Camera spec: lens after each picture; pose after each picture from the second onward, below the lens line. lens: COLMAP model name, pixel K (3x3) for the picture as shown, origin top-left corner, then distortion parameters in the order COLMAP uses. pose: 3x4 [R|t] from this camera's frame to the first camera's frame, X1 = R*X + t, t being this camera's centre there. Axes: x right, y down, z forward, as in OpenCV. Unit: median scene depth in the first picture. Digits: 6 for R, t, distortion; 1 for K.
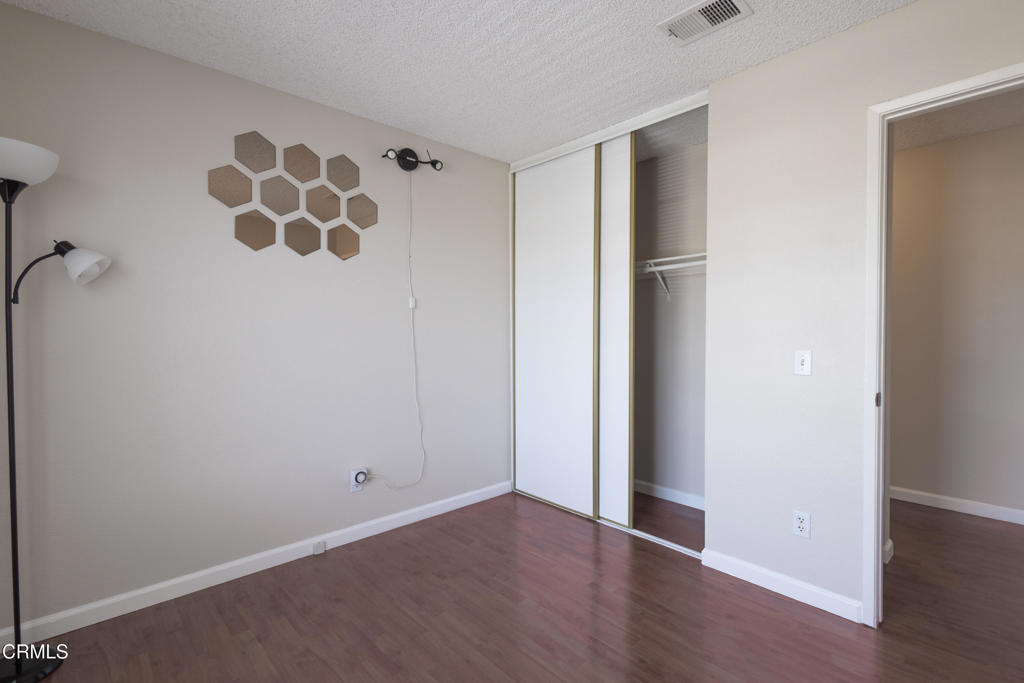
lens RADIAL K [[465.4, 0, 512.0], [0, 465.4, 341.5], [0, 0, 1]] dist [0.001276, 0.000341]
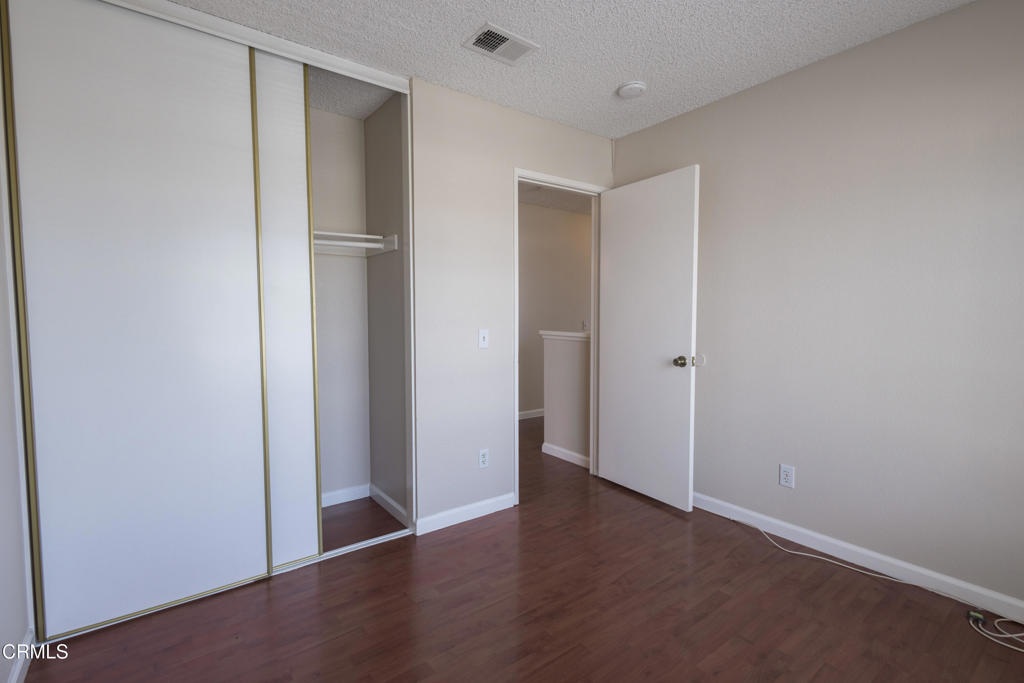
lens RADIAL K [[461.8, 0, 484.8], [0, 461.8, 347.5], [0, 0, 1]] dist [0.000438, -0.000003]
pose [[0.124556, -0.059879, 0.990404, -0.635374], [0.032661, 0.997884, 0.056224, -0.004136], [-0.991675, 0.025344, 0.126248, 0.760171]]
